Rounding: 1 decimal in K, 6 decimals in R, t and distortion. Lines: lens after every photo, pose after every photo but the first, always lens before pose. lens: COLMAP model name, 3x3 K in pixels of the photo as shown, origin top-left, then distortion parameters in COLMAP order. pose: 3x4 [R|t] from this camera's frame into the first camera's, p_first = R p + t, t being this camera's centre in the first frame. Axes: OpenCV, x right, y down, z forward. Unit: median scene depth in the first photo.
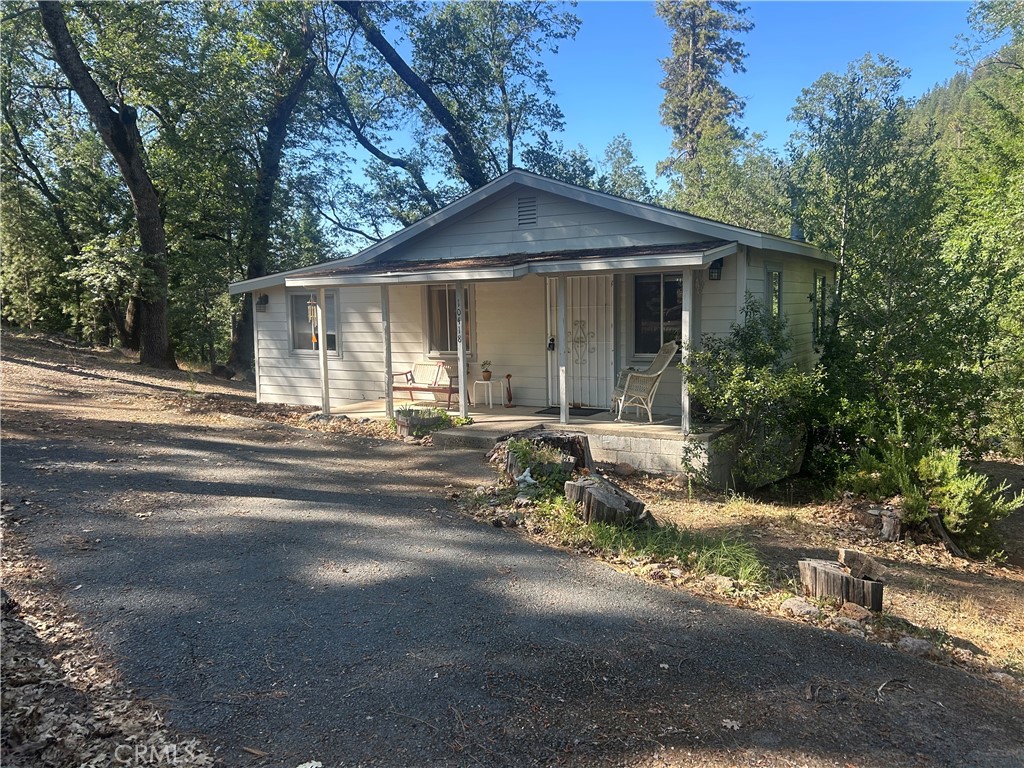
lens RADIAL K [[769.4, 0, 516.9], [0, 769.4, 392.8], [0, 0, 1]] dist [0.087502, -0.119574]
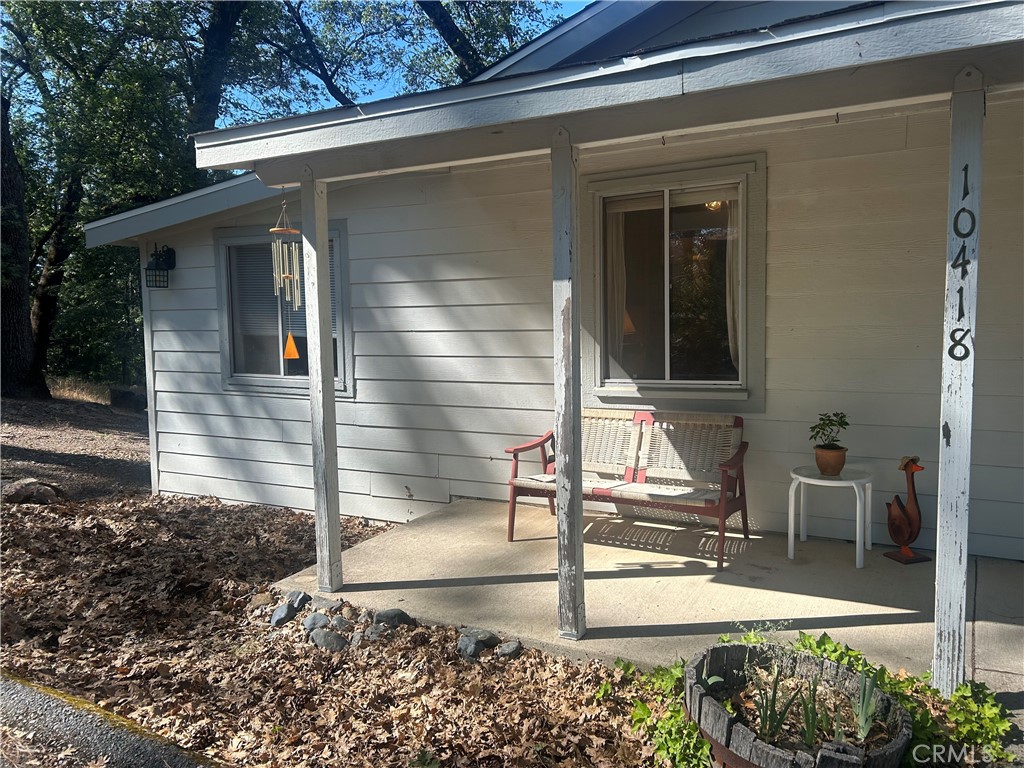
lens RADIAL K [[769.4, 0, 516.9], [0, 769.4, 392.8], [0, 0, 1]] dist [0.087502, -0.119574]
pose [[0.998630, -0.006436, 0.051928, -0.156417], [0.007022, 0.999914, -0.011118, -0.039797], [-0.051852, 0.011468, 0.998589, 0.569217]]
